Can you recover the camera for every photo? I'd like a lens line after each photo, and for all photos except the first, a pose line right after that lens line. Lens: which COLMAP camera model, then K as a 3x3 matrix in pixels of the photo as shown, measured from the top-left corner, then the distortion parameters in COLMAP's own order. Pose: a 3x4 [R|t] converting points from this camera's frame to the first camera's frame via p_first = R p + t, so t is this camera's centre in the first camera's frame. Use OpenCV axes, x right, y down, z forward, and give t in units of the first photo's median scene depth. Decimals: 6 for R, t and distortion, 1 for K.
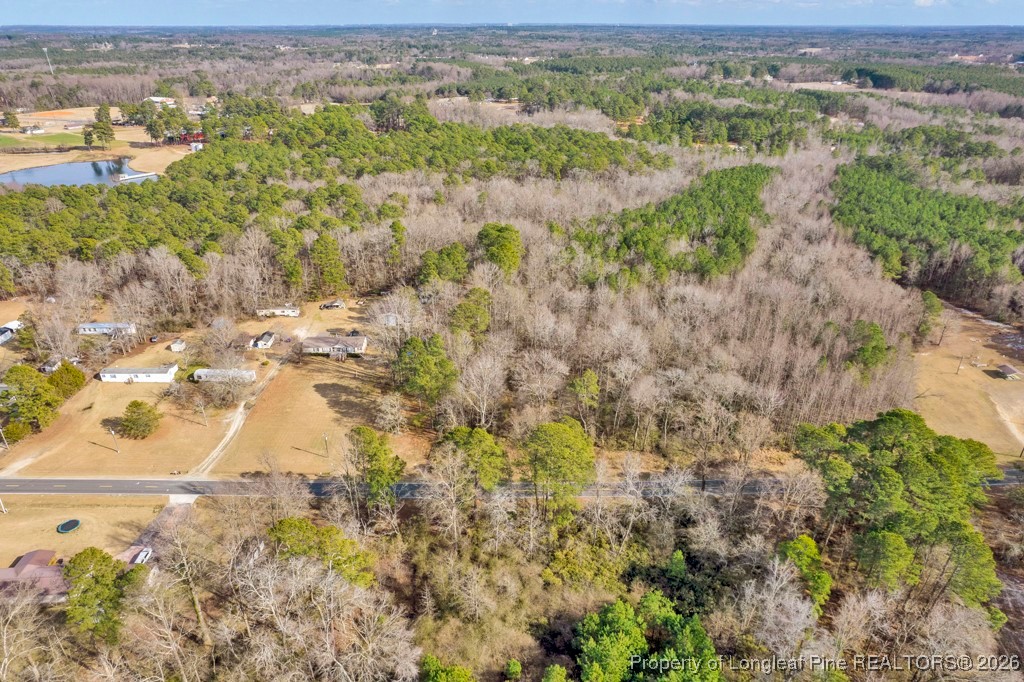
lens RADIAL K [[671.3, 0, 512.0], [0, 671.3, 341.0], [0, 0, 1]] dist [-0.093399, 0.088350]
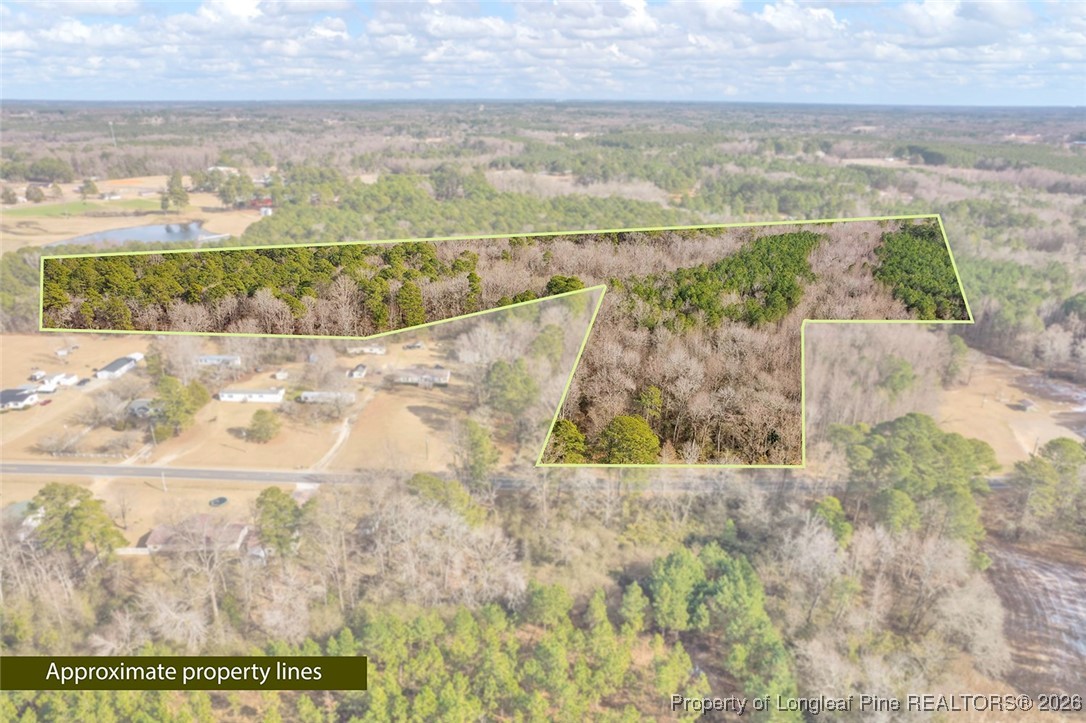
lens RADIAL K [[711.9, 0, 543.0], [0, 711.9, 361.5], [0, 0, 1]] dist [-0.093399, 0.088350]
pose [[0.999756, 0.012479, -0.018252, -0.031442], [-0.014105, 0.995671, -0.091867, 0.067005], [0.017026, 0.092102, 0.995604, -0.139922]]
